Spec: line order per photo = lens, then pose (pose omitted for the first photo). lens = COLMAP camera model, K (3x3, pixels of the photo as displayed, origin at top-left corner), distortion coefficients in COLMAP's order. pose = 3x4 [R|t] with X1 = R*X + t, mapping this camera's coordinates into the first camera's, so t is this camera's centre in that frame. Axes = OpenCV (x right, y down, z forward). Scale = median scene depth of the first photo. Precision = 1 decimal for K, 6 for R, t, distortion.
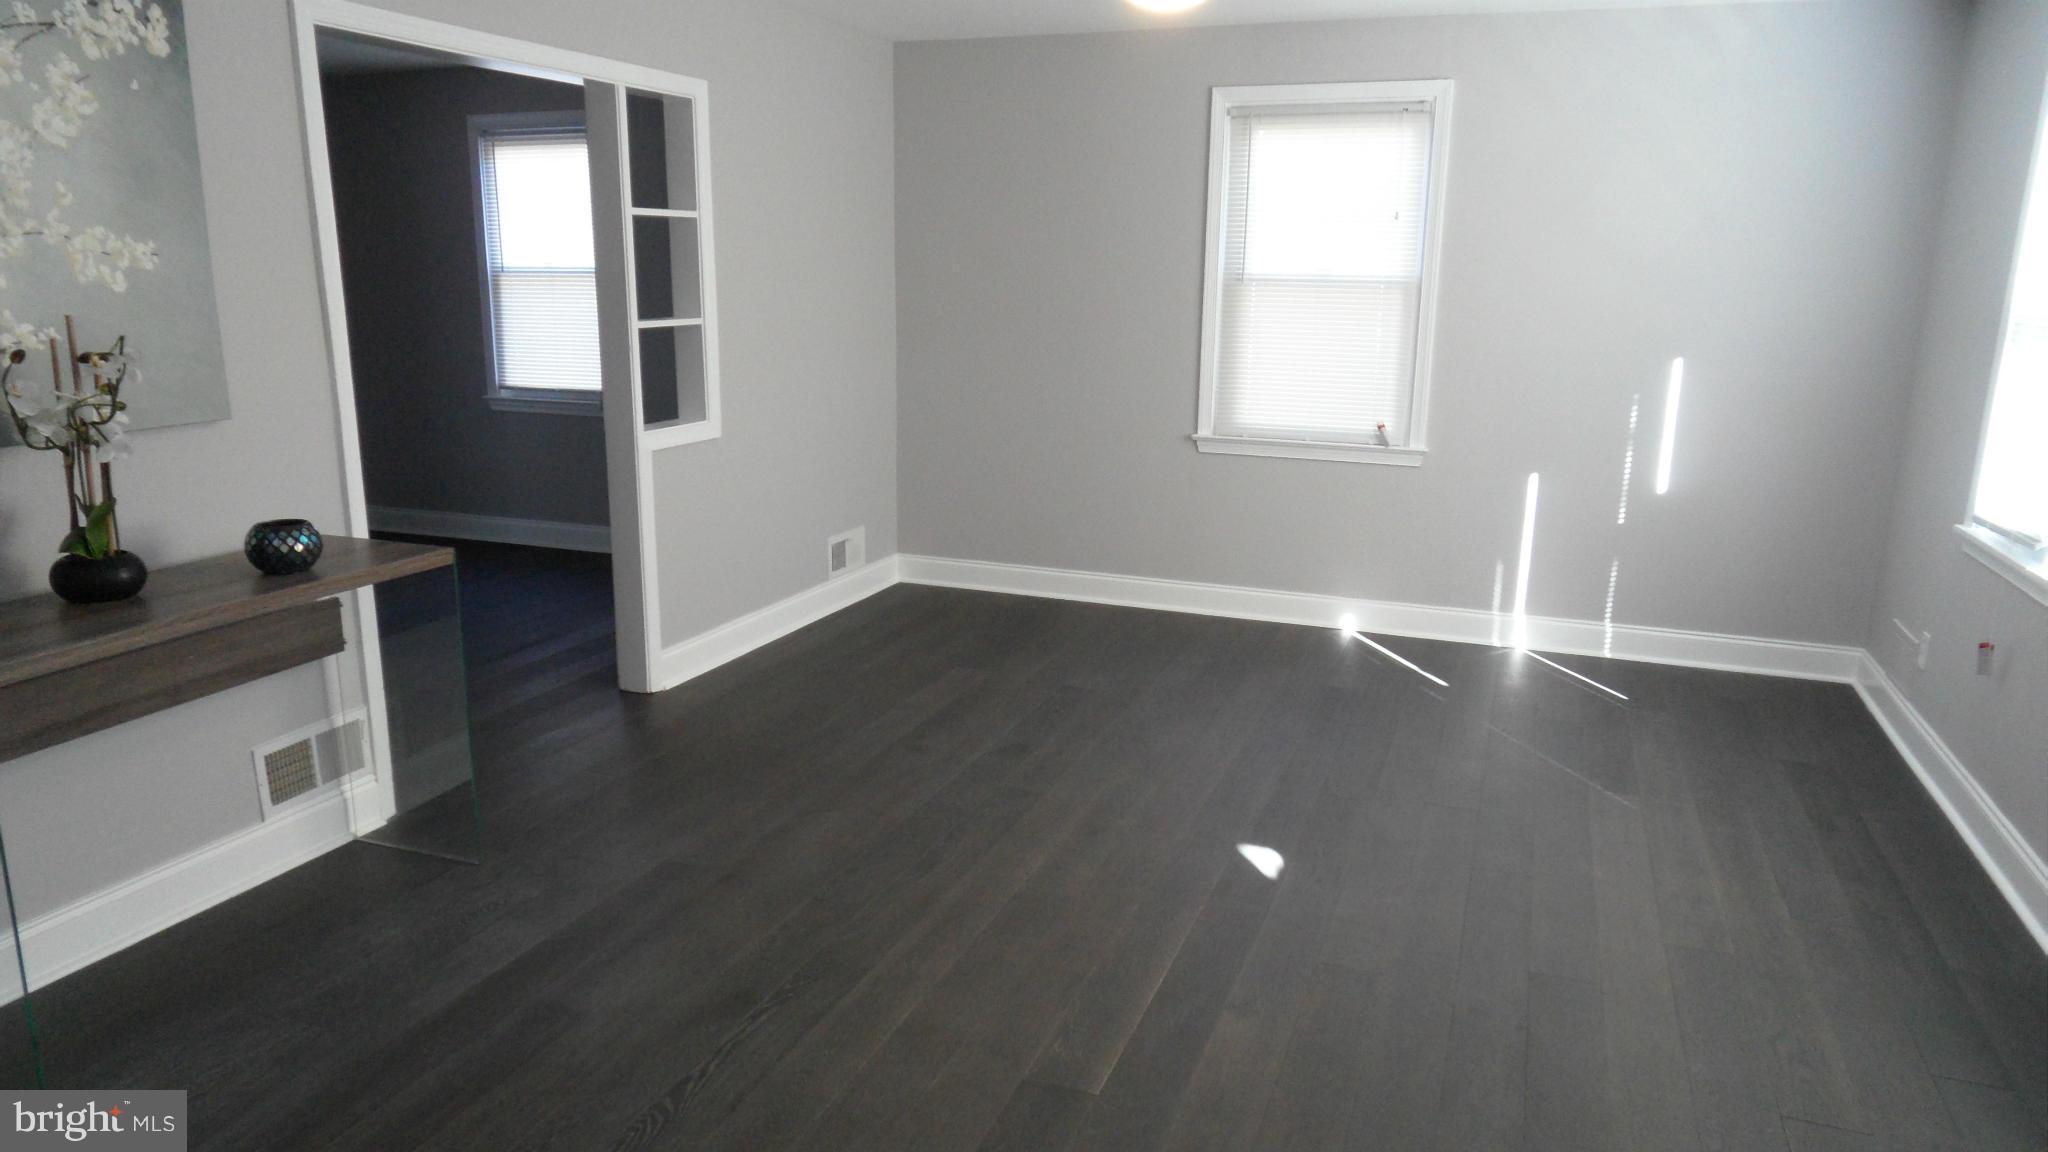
lens RADIAL K [[1360.5, 0, 1024.0], [0, 1360.5, 576.0], [0, 0, 1]] dist [-0.018363, 0.028399]
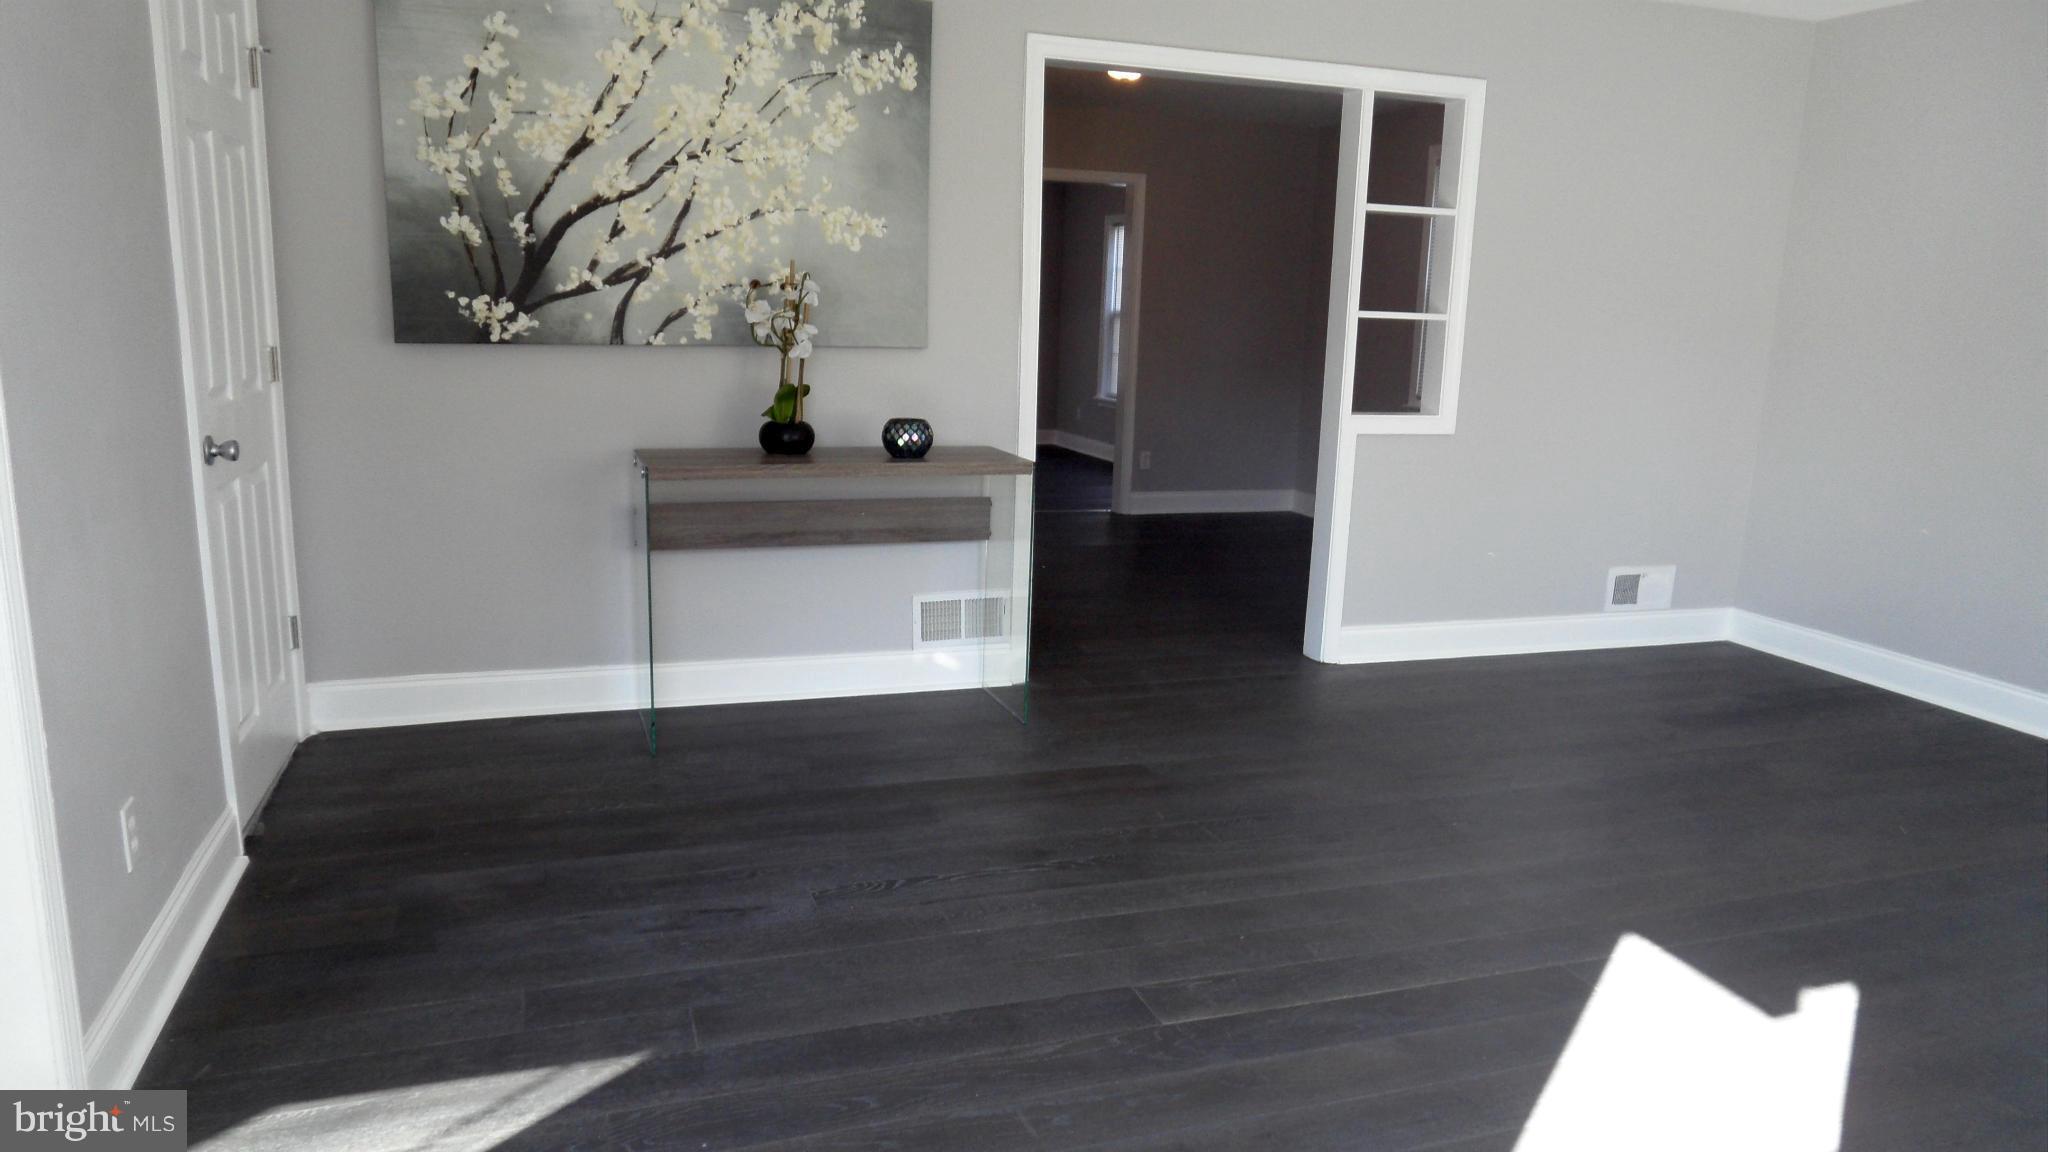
lens RADIAL K [[1360.5, 0, 1024.0], [0, 1360.5, 576.0], [0, 0, 1]] dist [-0.018363, 0.028399]
pose [[0.641220, 0.160453, -0.750394, 0.614928], [-0.196835, 0.979568, 0.041259, 0.038056], [0.741682, 0.121248, 0.659701, 0.212520]]
